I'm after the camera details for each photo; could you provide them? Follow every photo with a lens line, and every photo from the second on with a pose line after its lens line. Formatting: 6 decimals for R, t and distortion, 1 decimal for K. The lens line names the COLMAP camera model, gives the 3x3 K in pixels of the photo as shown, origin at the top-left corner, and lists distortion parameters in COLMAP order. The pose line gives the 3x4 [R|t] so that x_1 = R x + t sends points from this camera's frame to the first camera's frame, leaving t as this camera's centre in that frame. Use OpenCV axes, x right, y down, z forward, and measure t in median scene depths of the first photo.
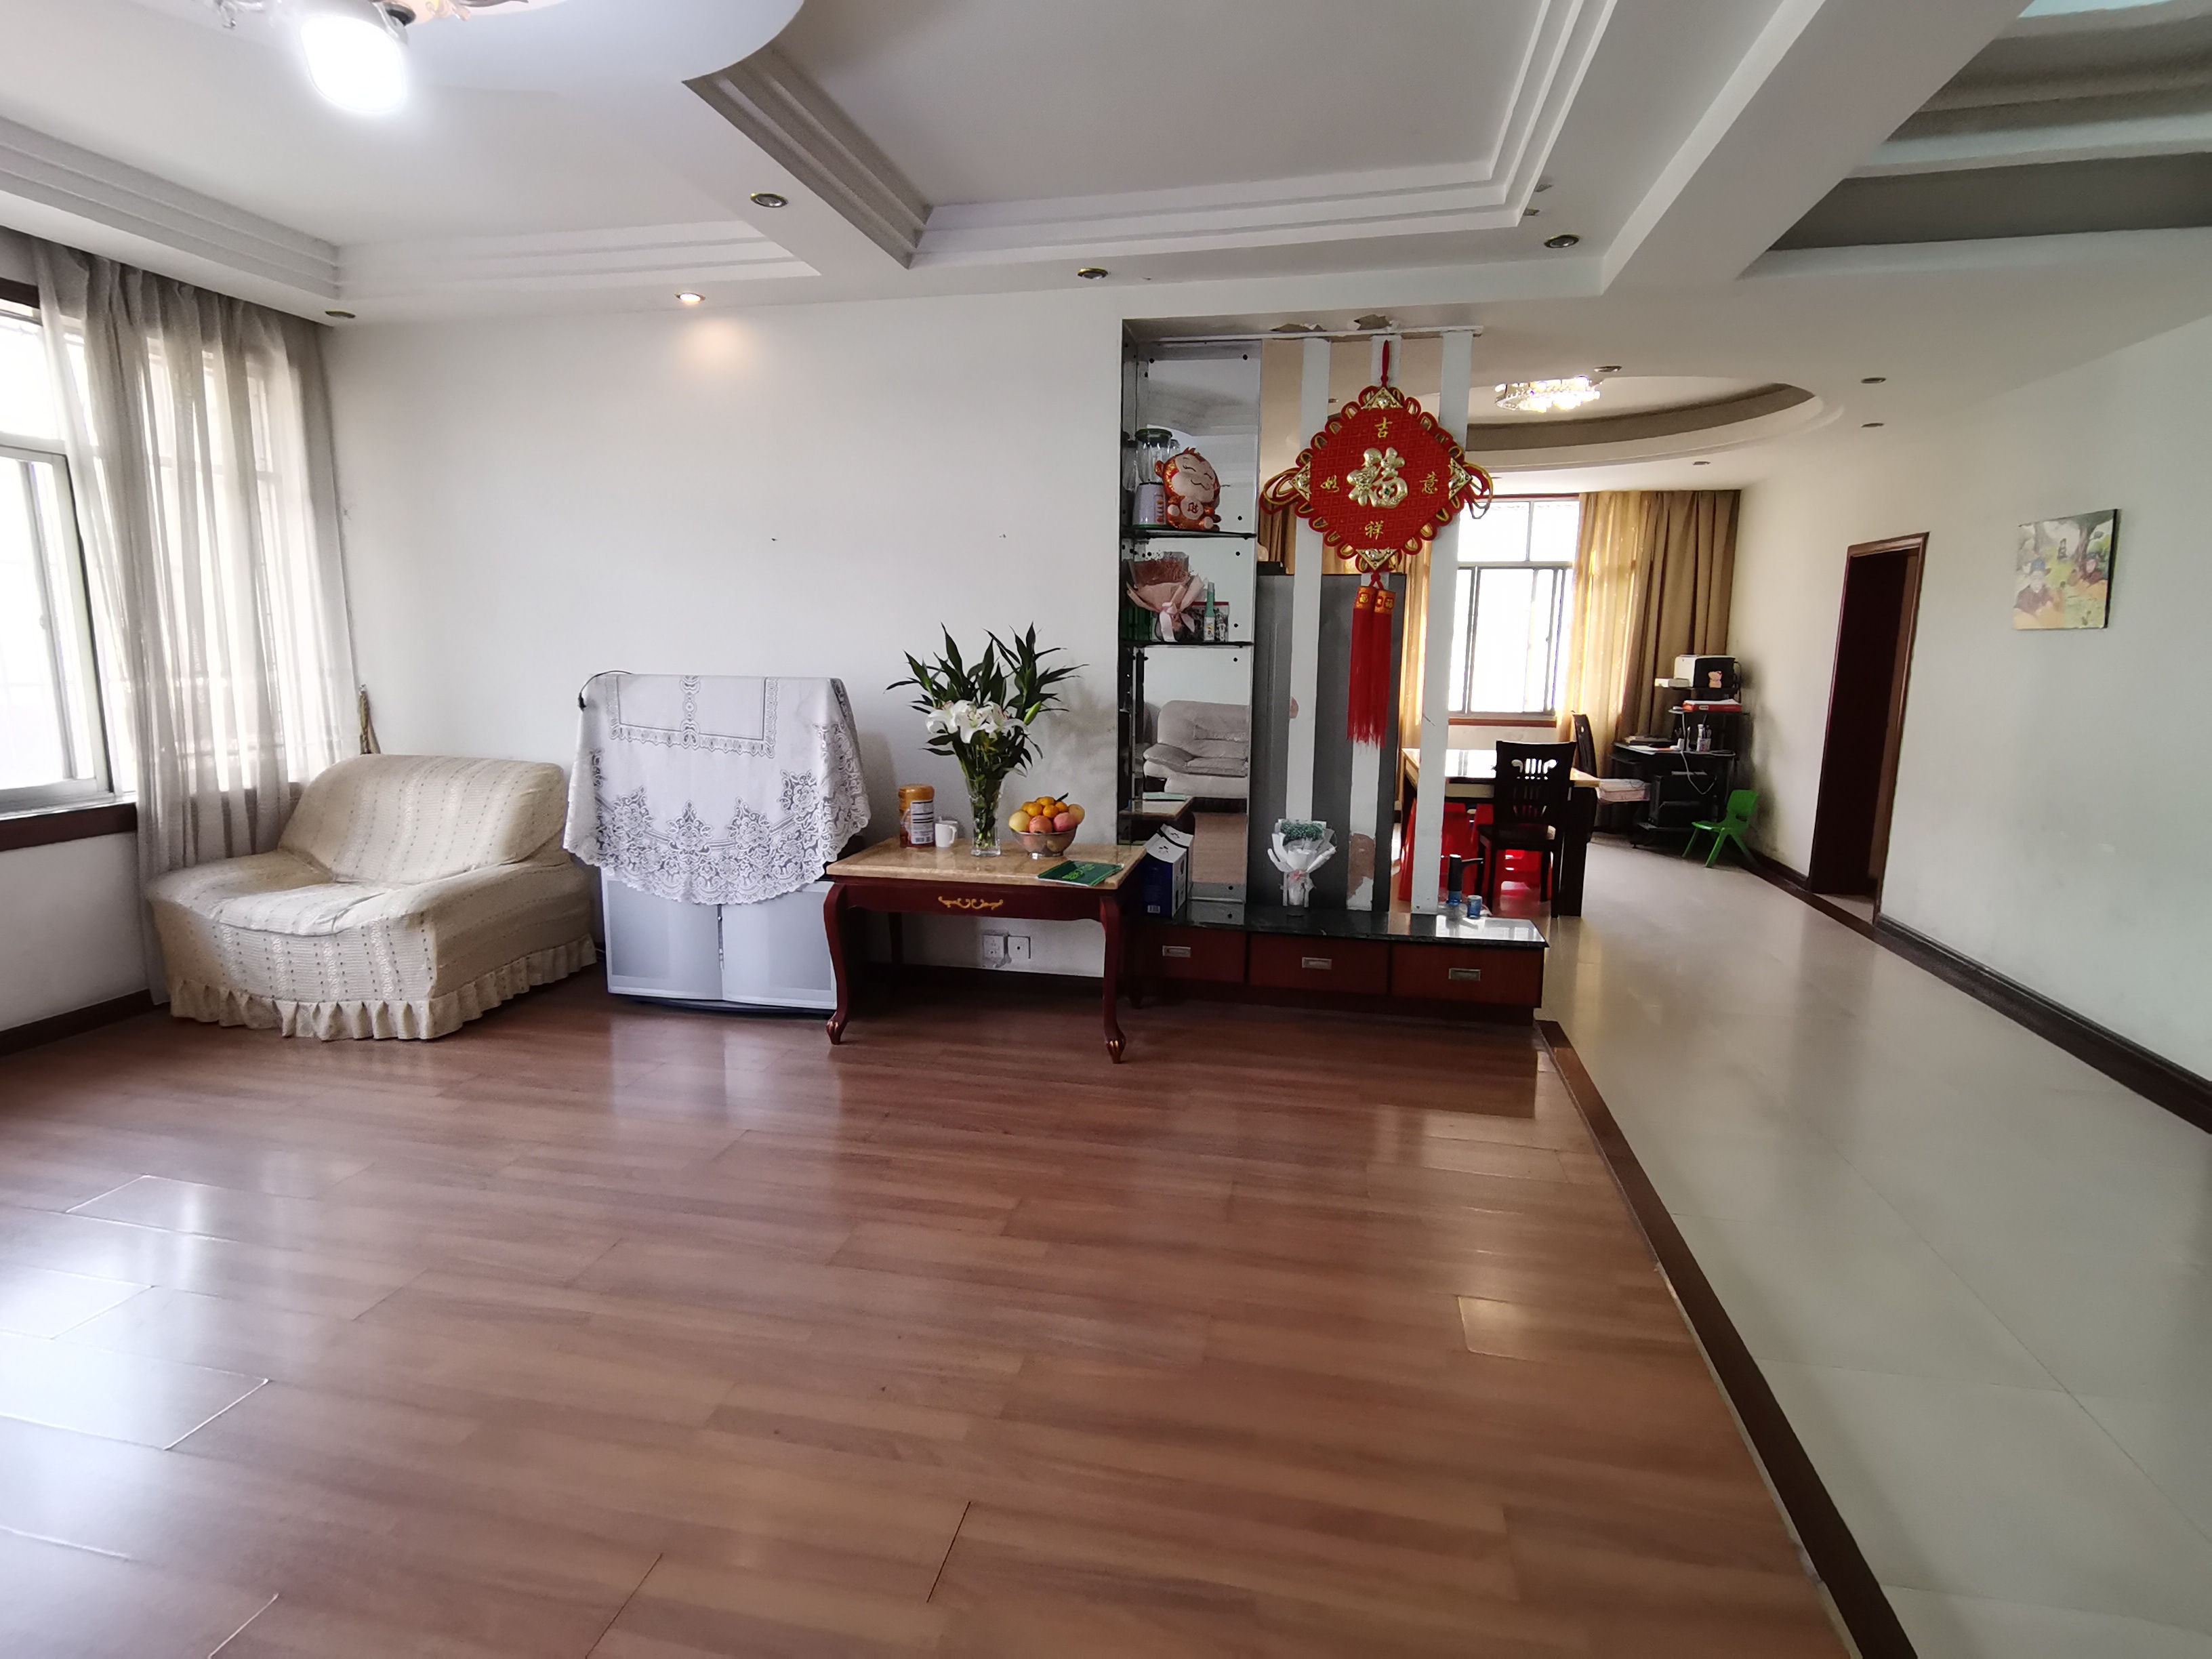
lens RADIAL K [[1097.3, 0, 1110.5], [0, 1097.3, 813.4], [0, 0, 1]] dist [0.015793, -0.010755]
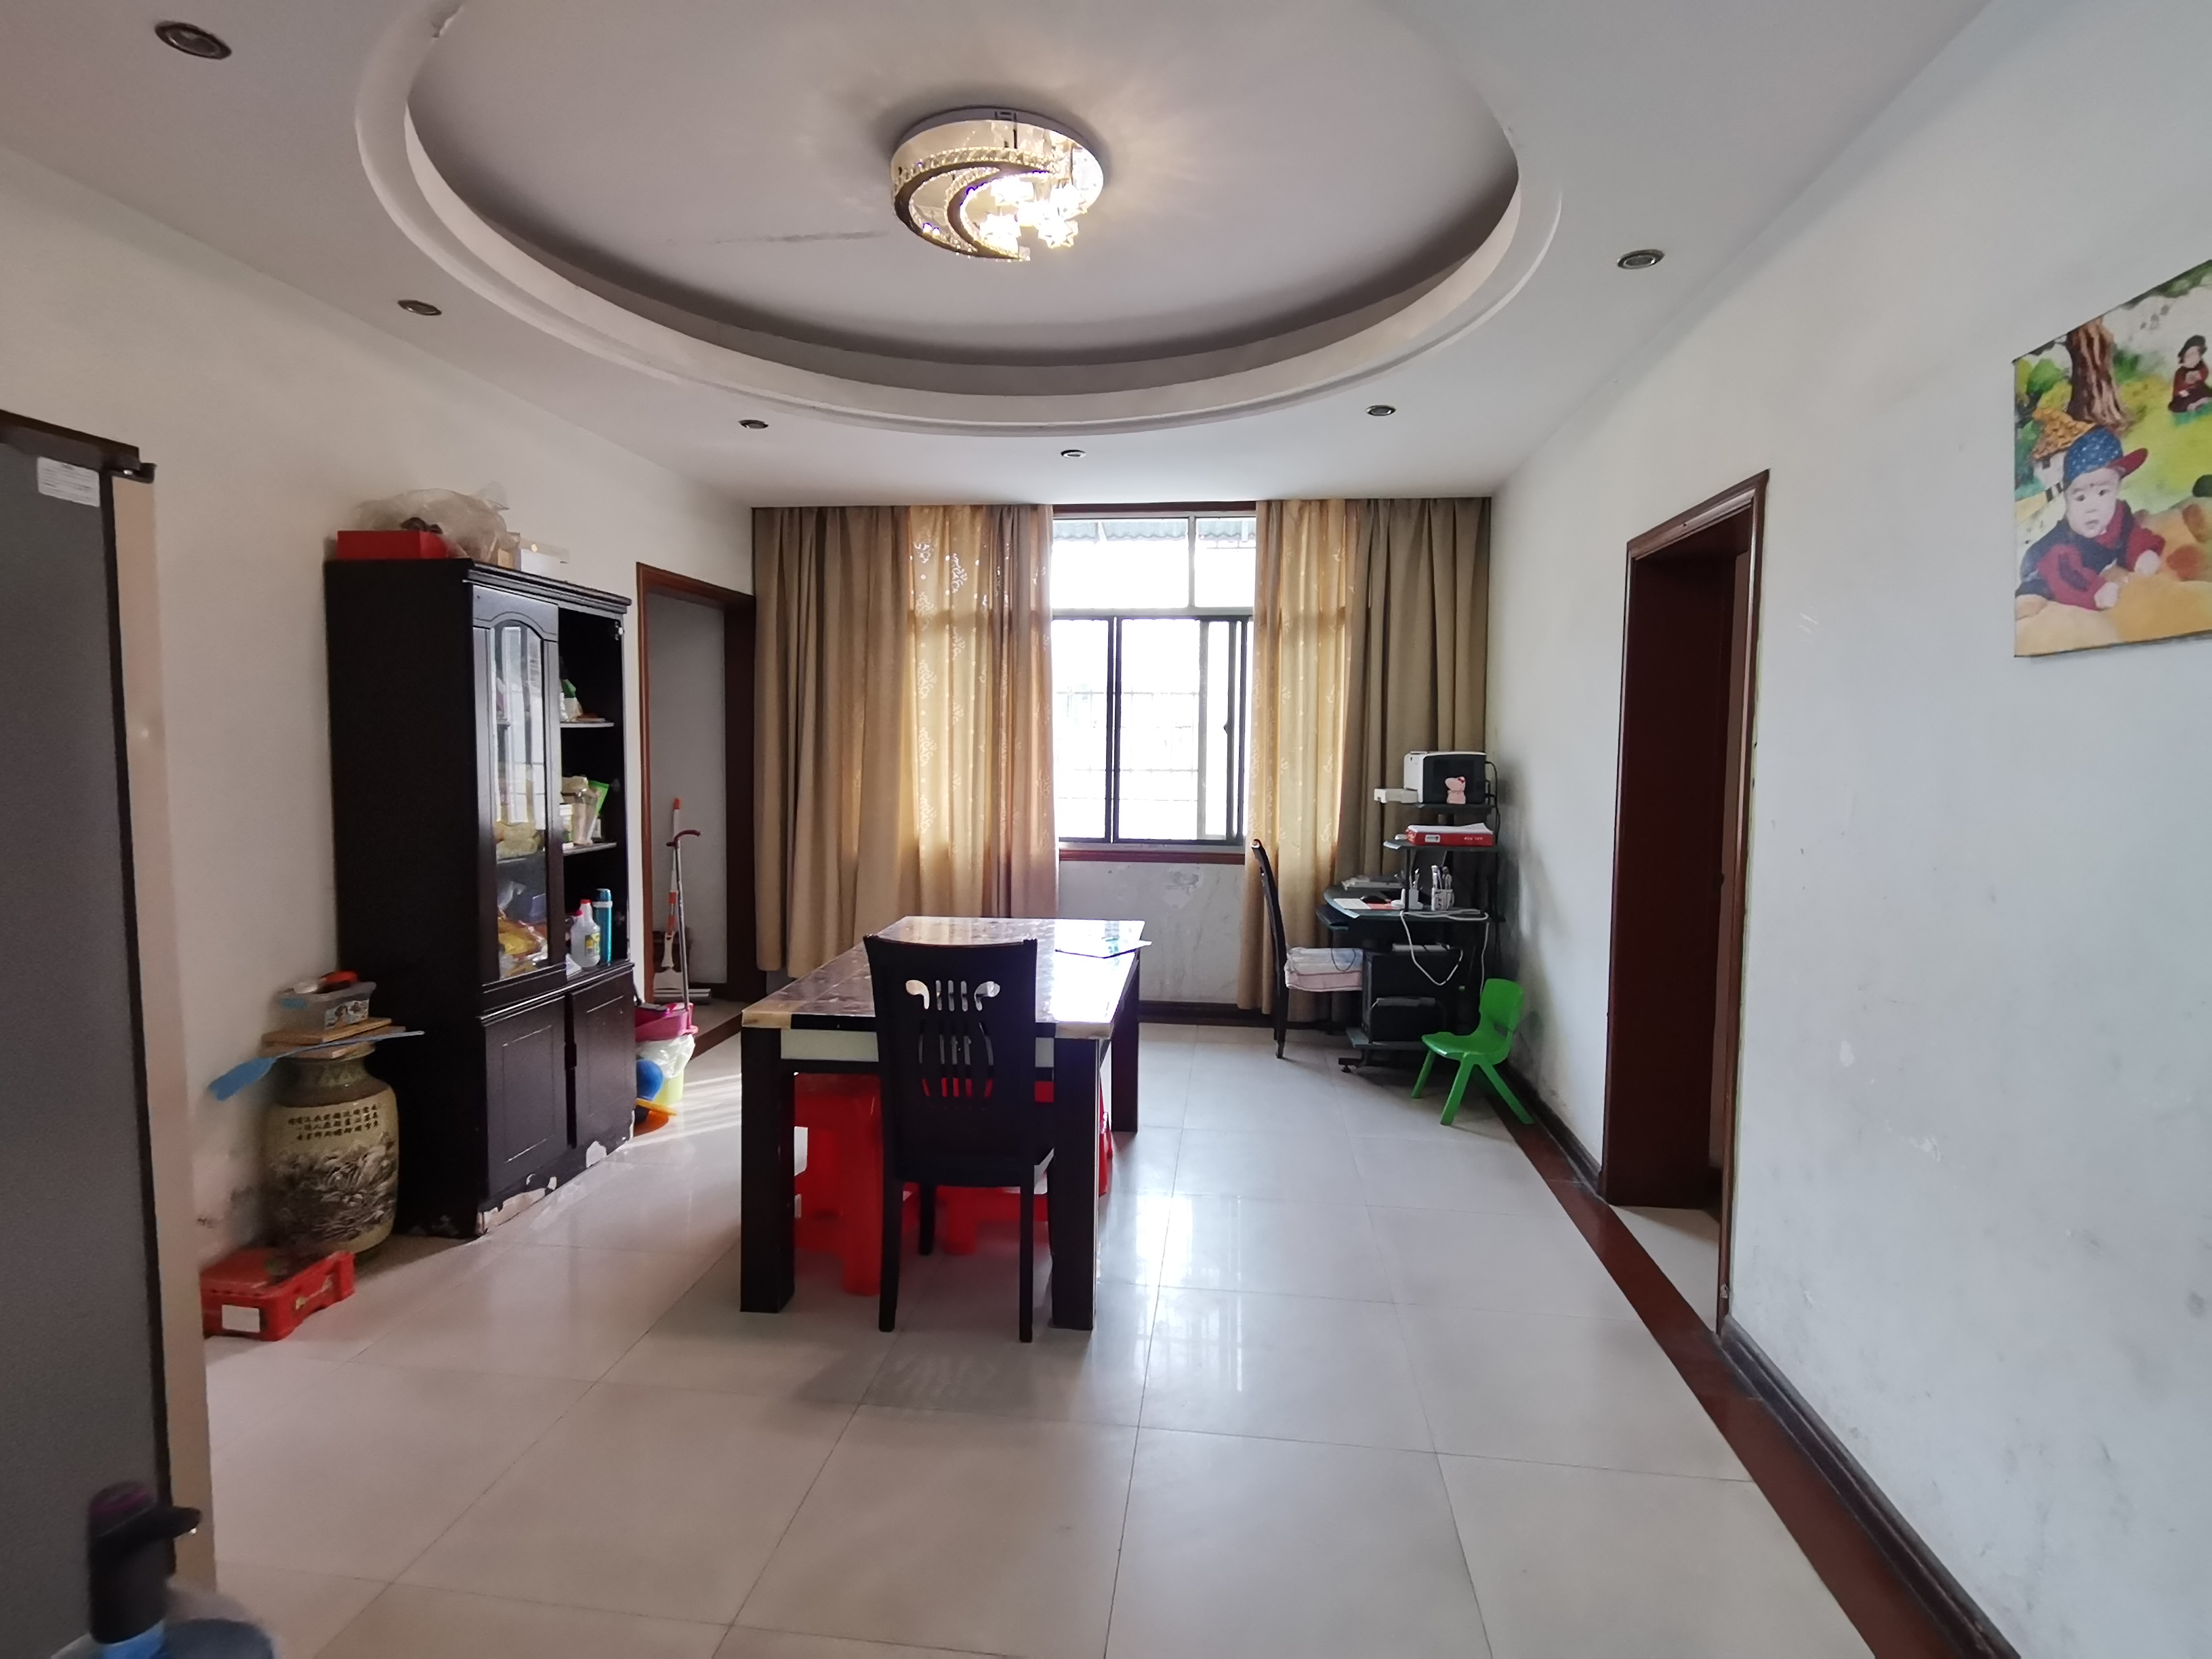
lens RADIAL K [[1097.3, 0, 1117.2], [0, 1097.3, 810.7], [0, 0, 1]] dist [0.015793, -0.010755]
pose [[0.996127, -0.004770, 0.087800, 0.575274], [0.013209, 0.995315, -0.095783, -0.102434], [-0.086932, 0.096572, 0.991522, 0.776820]]
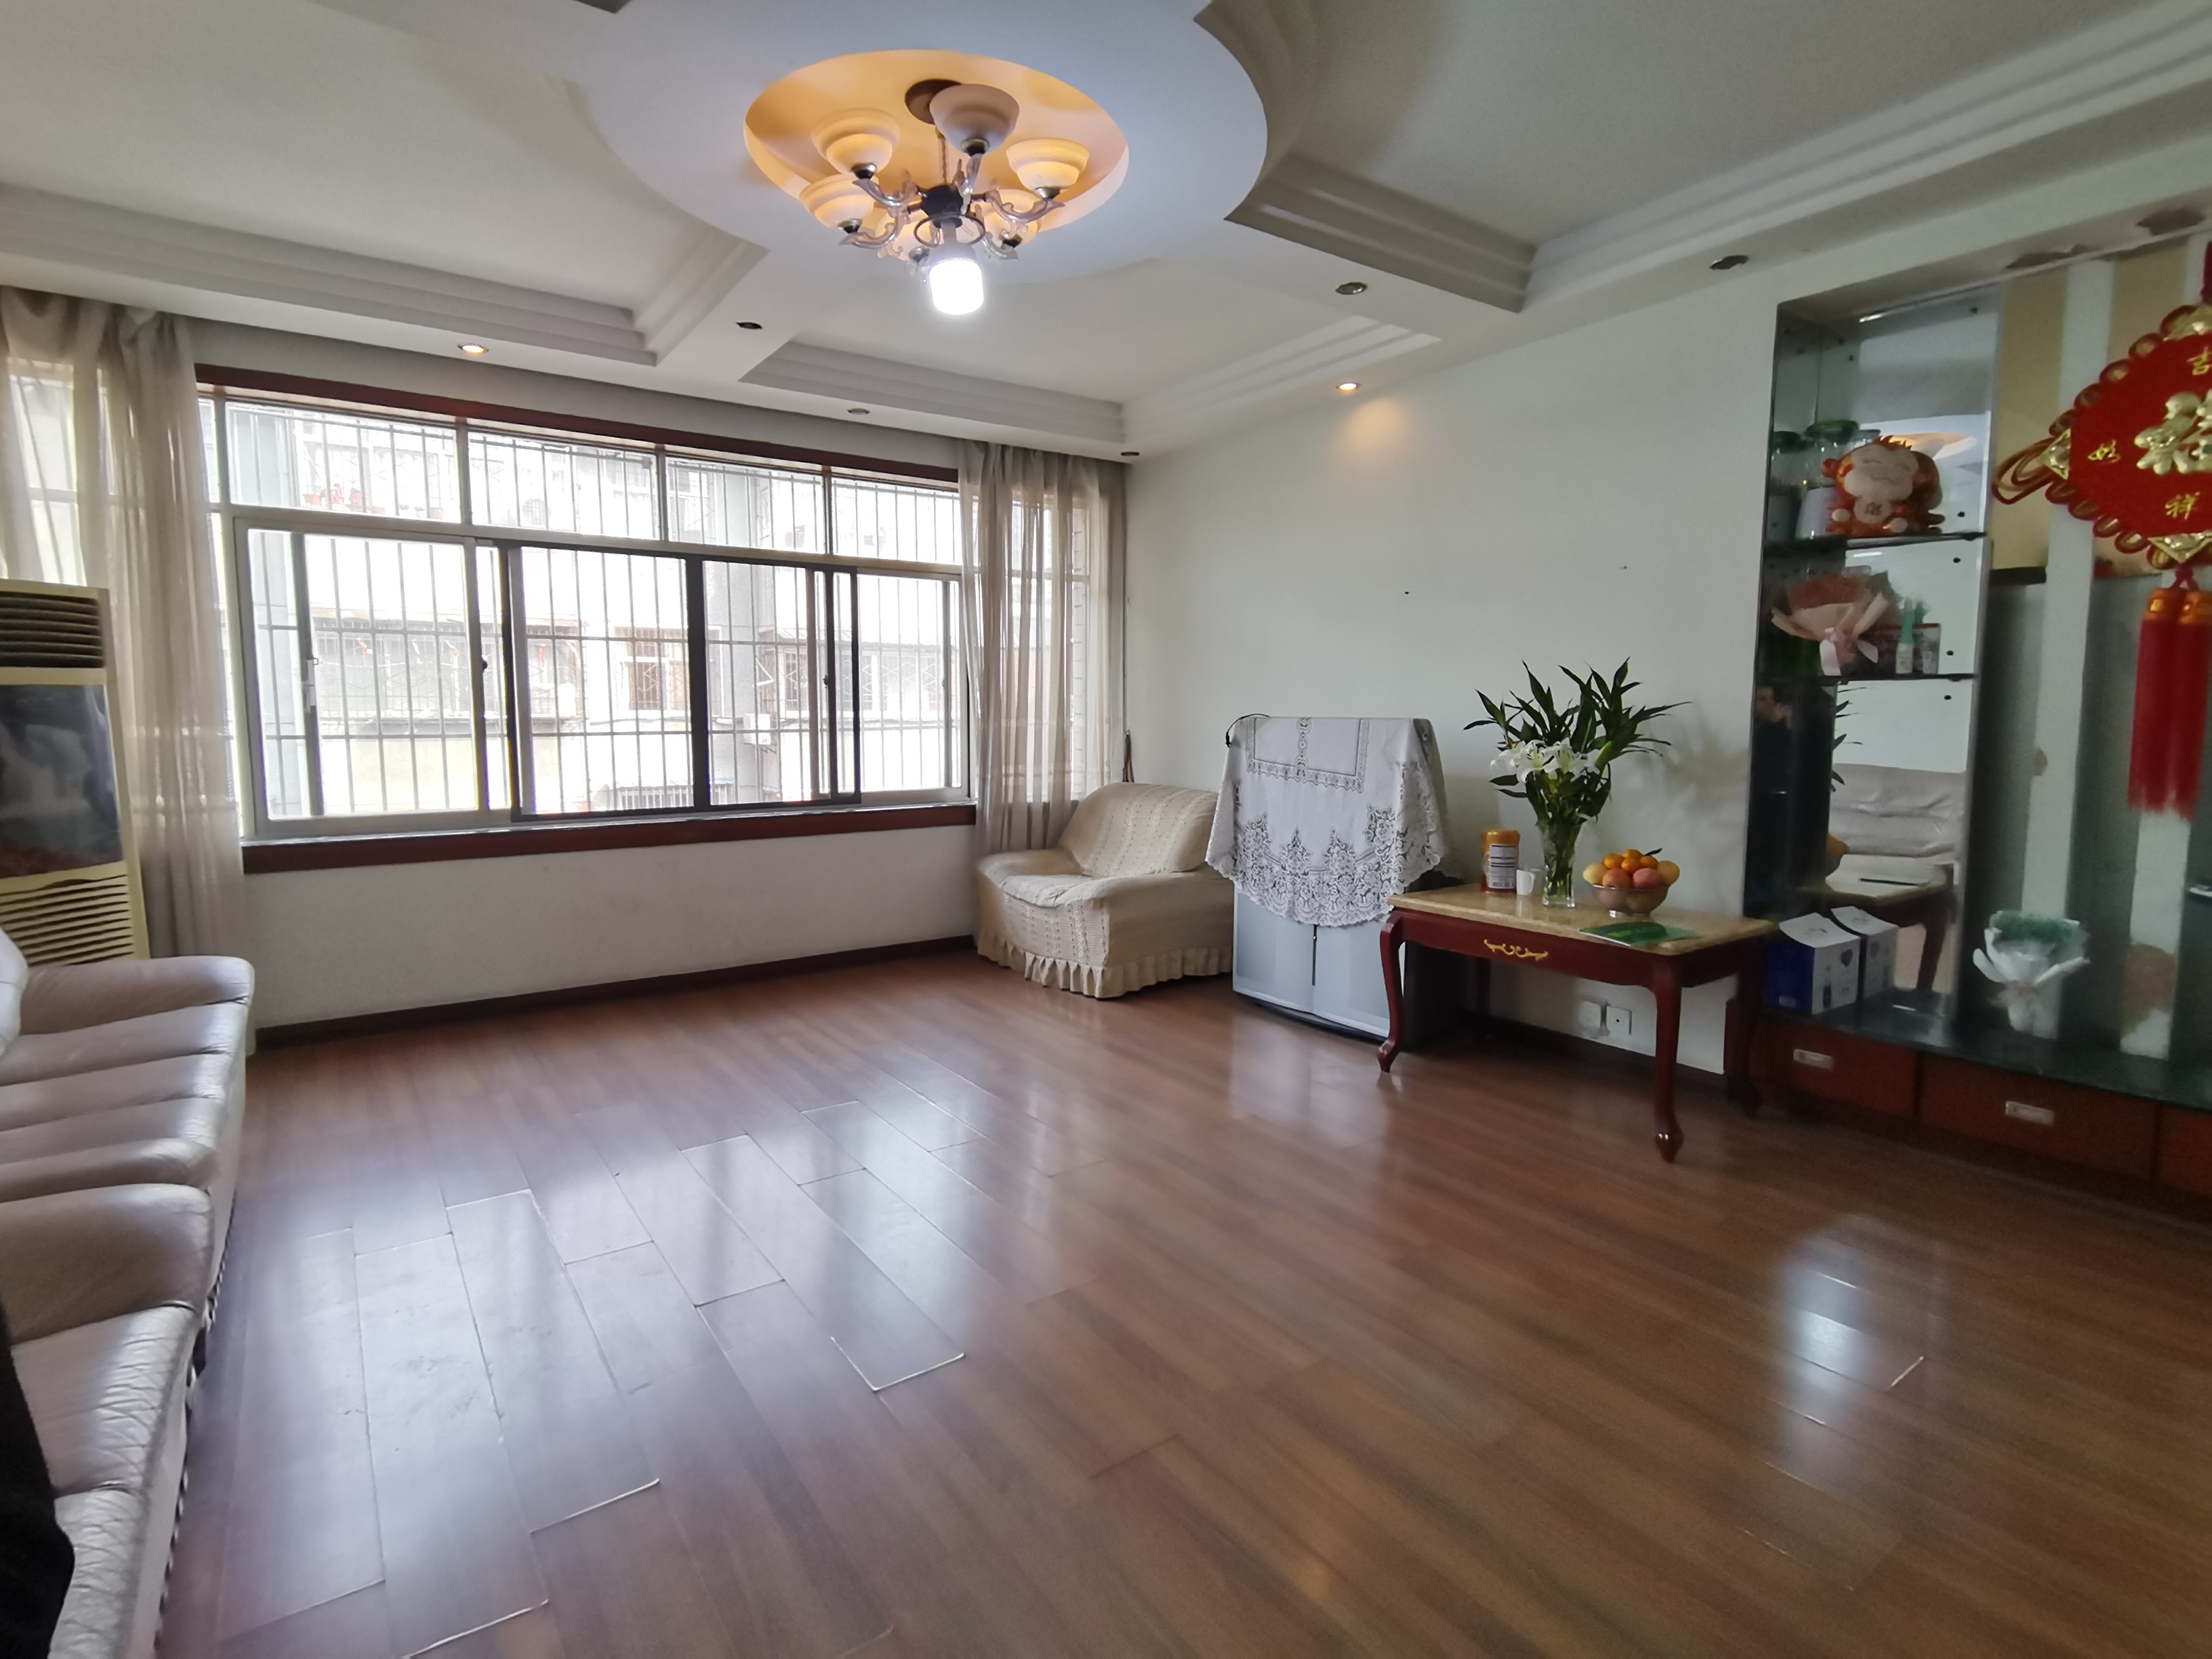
lens RADIAL K [[1097.3, 0, 1103.2], [0, 1097.3, 812.8], [0, 0, 1]] dist [0.015793, -0.010755]
pose [[0.728116, 0.055776, -0.683180, 0.226570], [-0.102606, 0.994323, -0.028176, 0.023710], [0.677730, 0.090614, 0.729706, 0.046169]]
